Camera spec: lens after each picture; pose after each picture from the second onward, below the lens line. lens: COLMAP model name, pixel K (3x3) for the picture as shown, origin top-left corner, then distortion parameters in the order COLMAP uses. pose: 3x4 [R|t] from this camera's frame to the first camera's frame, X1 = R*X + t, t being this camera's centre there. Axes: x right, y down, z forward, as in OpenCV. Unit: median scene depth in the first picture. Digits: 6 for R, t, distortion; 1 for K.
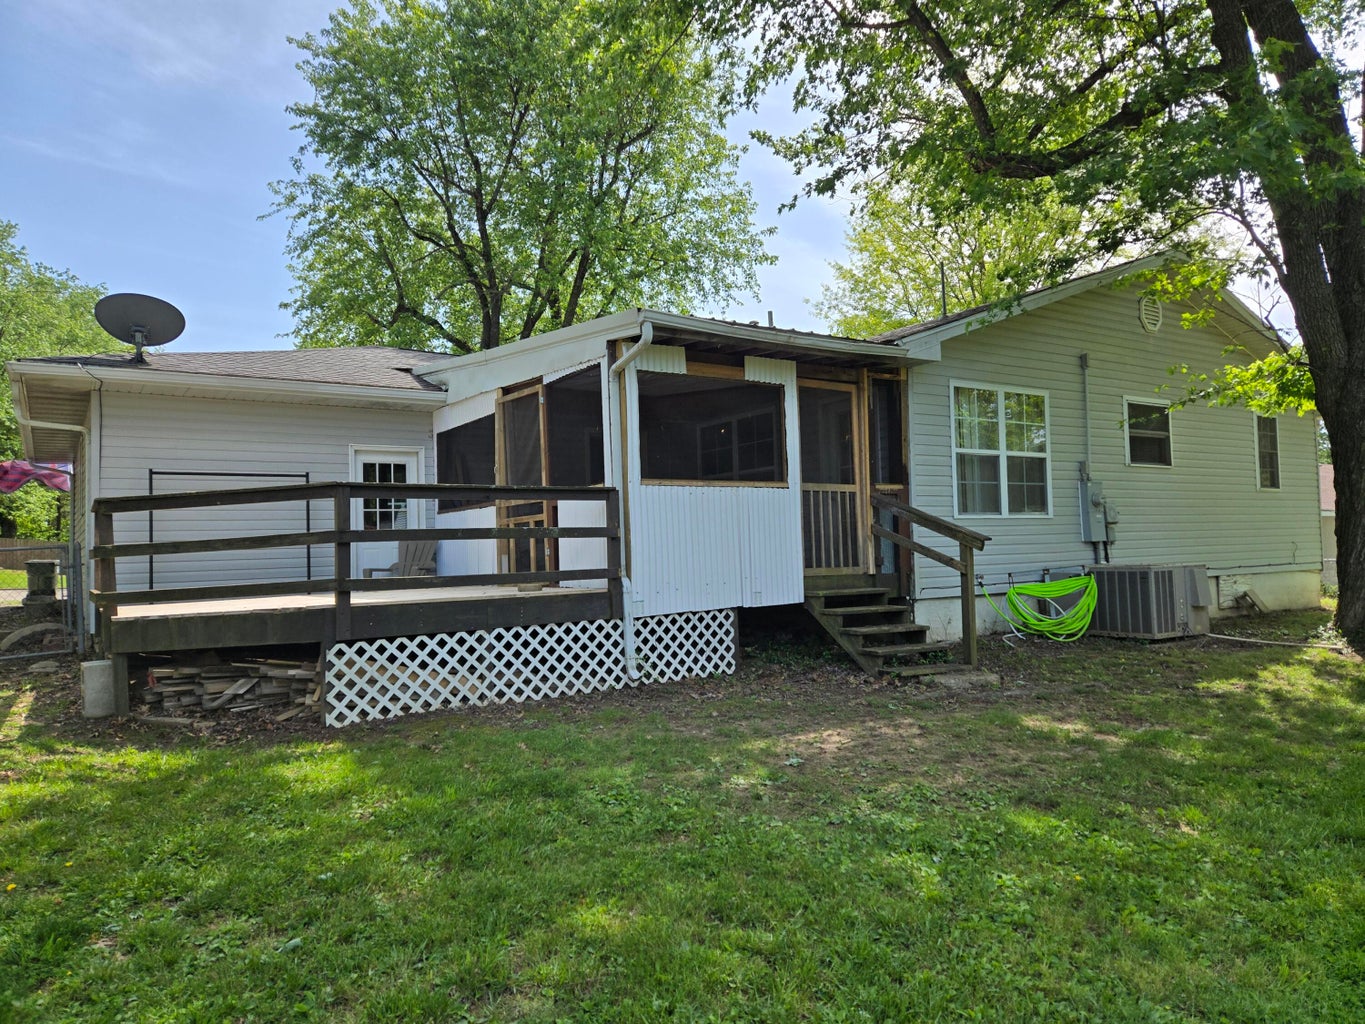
lens RADIAL K [[919.5, 0, 682.8], [0, 919.5, 508.1], [0, 0, 1]] dist [0.066897, -0.059621]
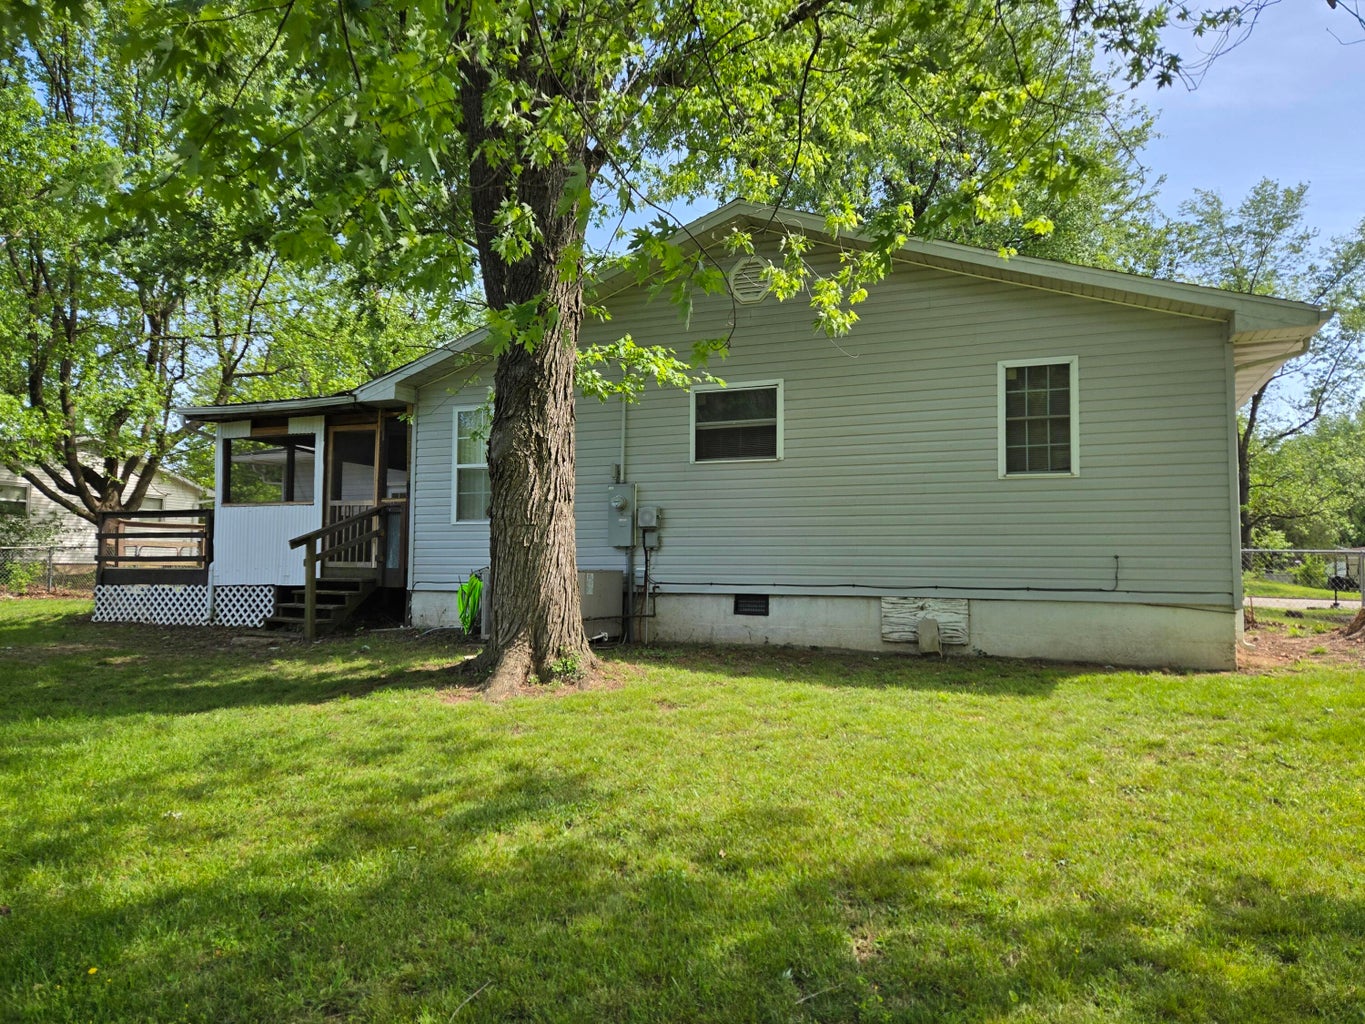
lens RADIAL K [[919.5, 0, 683.4], [0, 919.5, 514.0], [0, 0, 1]] dist [0.066897, -0.059621]
pose [[0.550926, -0.034169, -0.833854, 1.754665], [0.002232, 0.999218, -0.039471, 0.054748], [0.834551, 0.019884, 0.550571, 0.734564]]
